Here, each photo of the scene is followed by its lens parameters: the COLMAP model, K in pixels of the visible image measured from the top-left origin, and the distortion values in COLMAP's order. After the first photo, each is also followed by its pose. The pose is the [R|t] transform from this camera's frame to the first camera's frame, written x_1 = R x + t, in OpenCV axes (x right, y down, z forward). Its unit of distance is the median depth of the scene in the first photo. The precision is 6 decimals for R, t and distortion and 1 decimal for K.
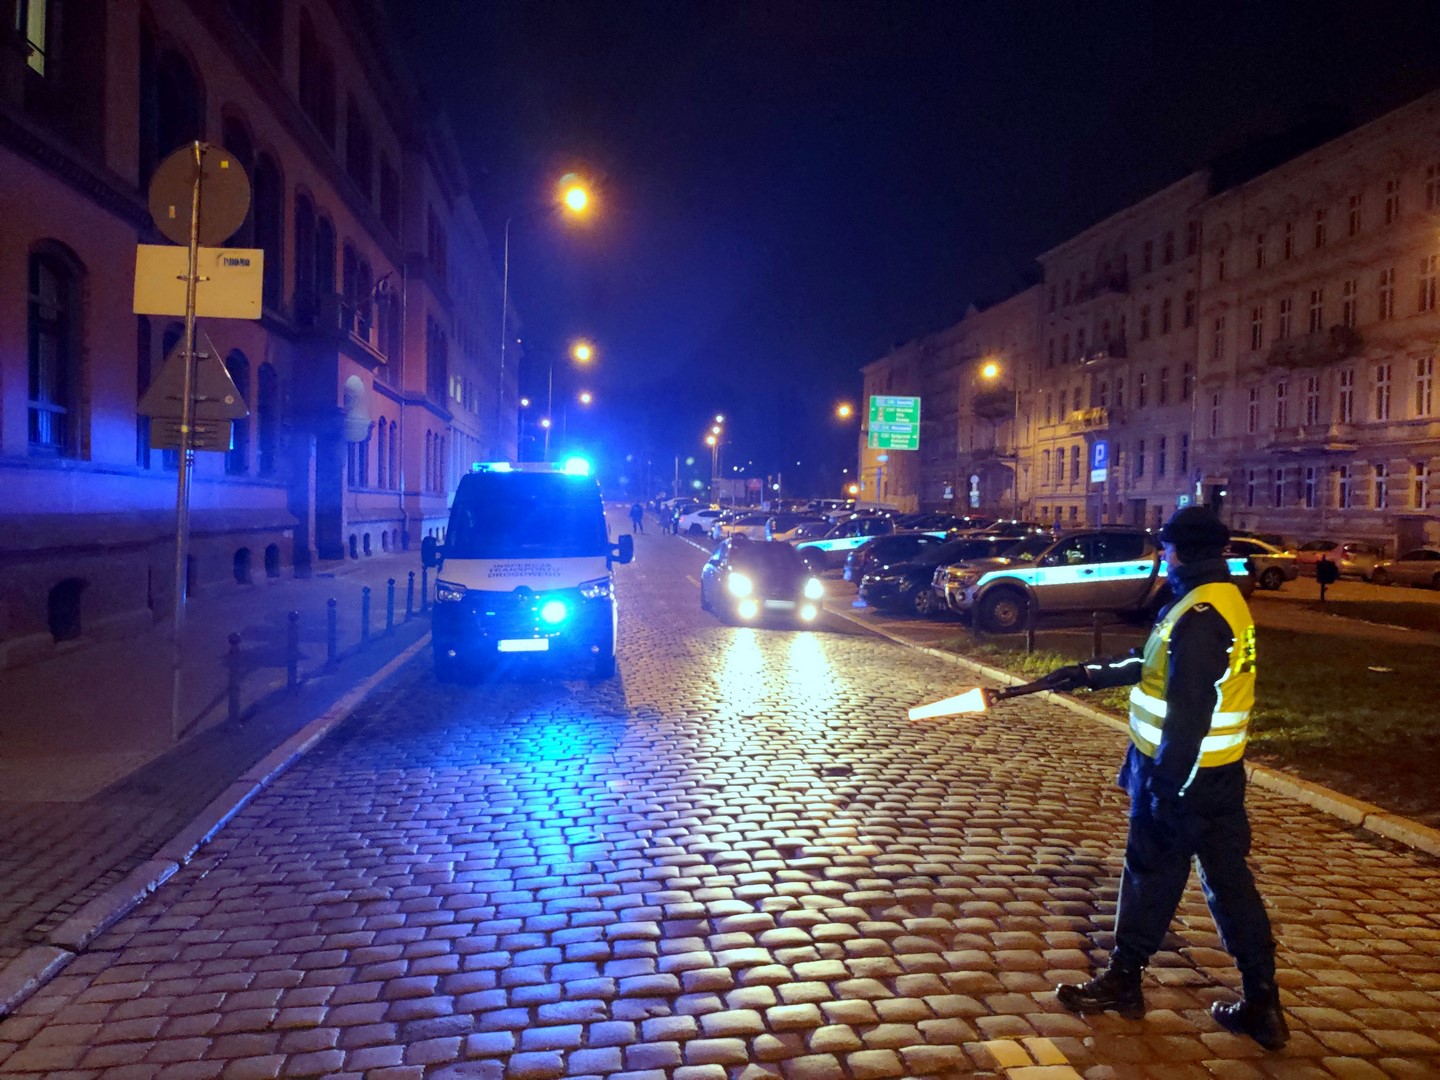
lens RADIAL K [[1094.2, 0, 720.5], [0, 1094.2, 532.3], [0, 0, 1]] dist [0.039441, -0.024495]
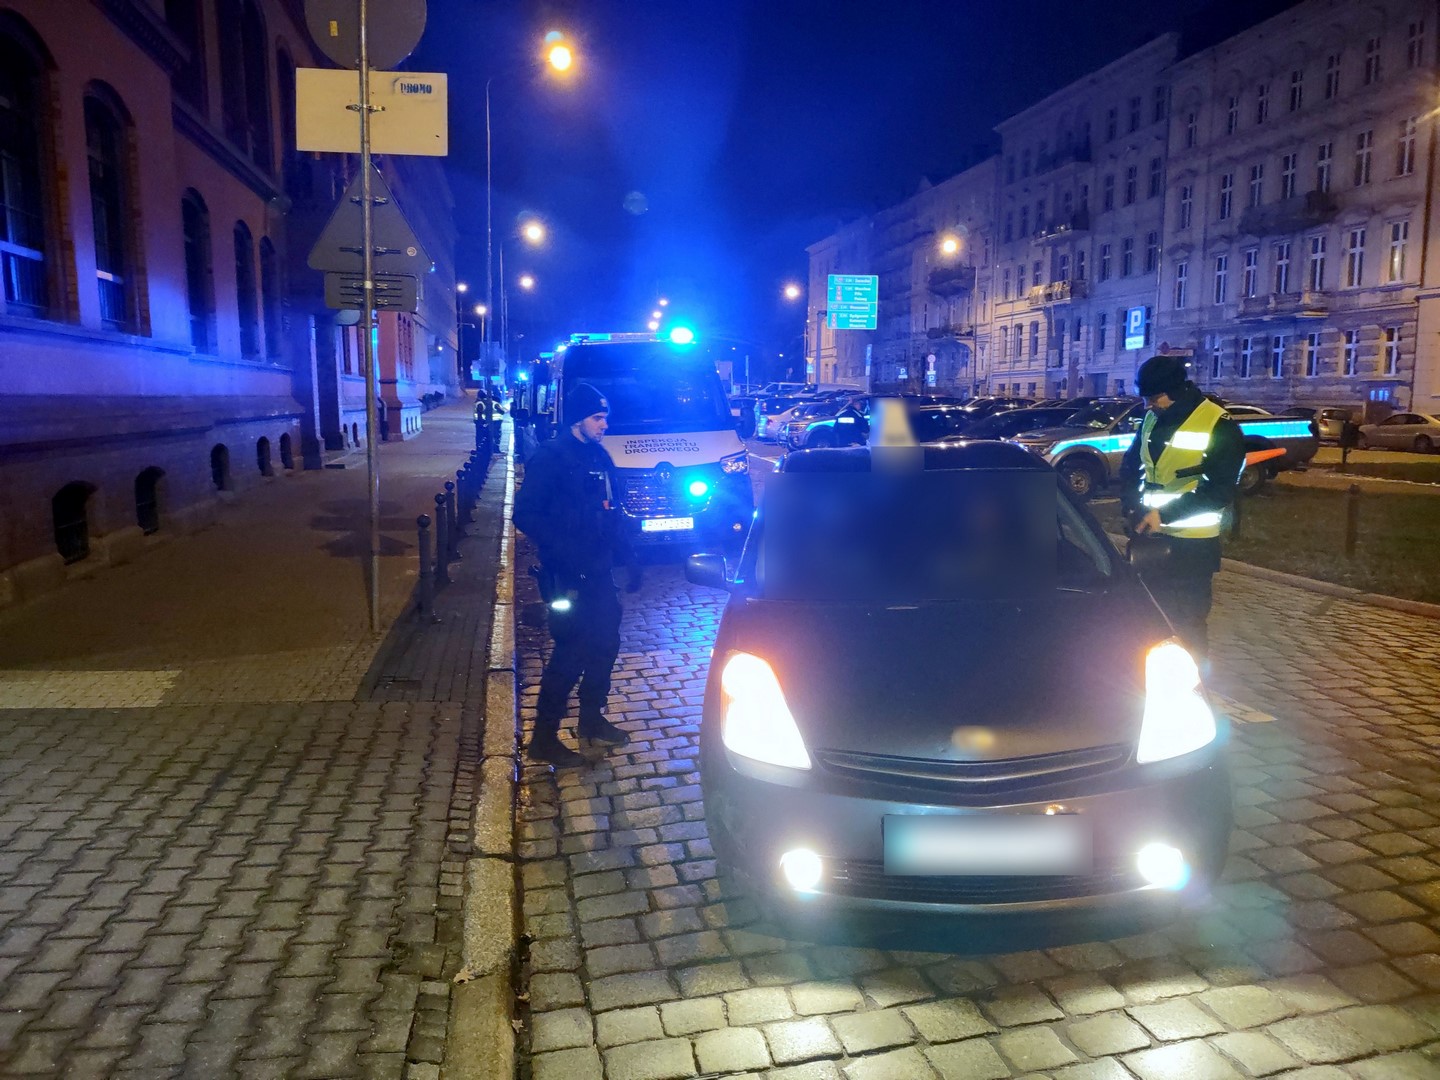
lens RADIAL K [[1094.2, 0, 719.8], [0, 1094.2, 526.7], [0, 0, 1]] dist [0.039441, -0.024495]
pose [[0.997386, -0.030753, 0.065385, -0.049150], [0.024283, 0.994936, 0.097537, 0.003629], [-0.068053, -0.095694, 0.993082, 0.016103]]
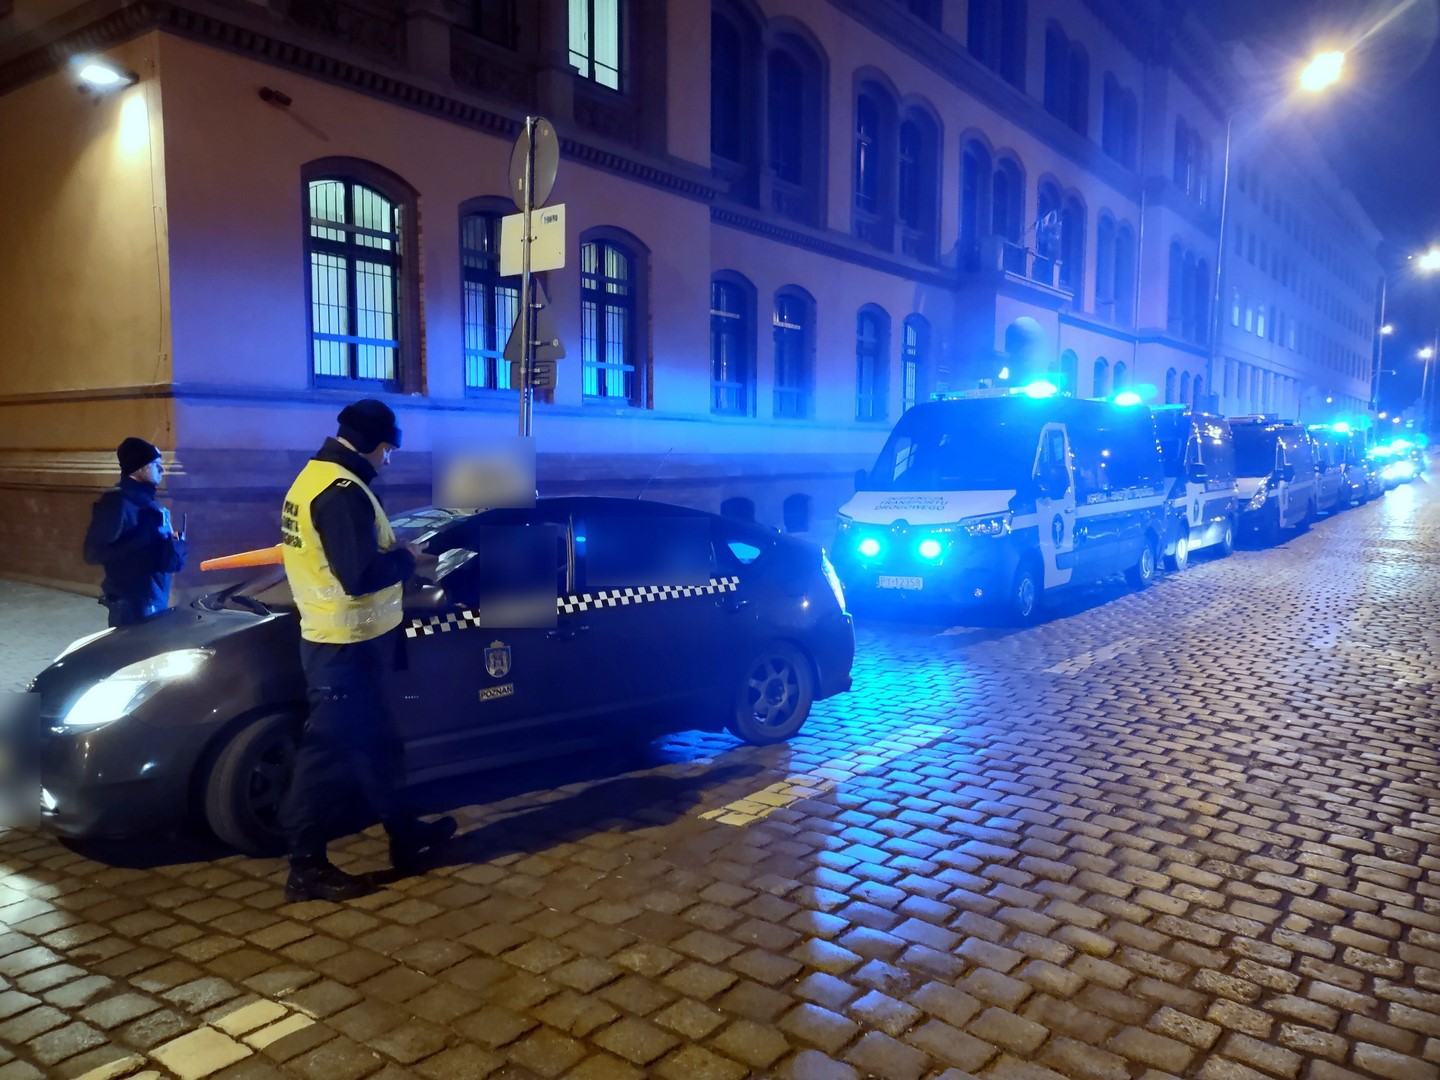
lens RADIAL K [[1094.2, 0, 720.4], [0, 1094.2, 546.6], [0, 0, 1]] dist [0.039441, -0.024495]
pose [[0.726565, 0.038403, -0.686023, 0.087194], [-0.001444, 0.998520, 0.054367, 0.005434], [0.687096, -0.038511, 0.725546, 0.052975]]
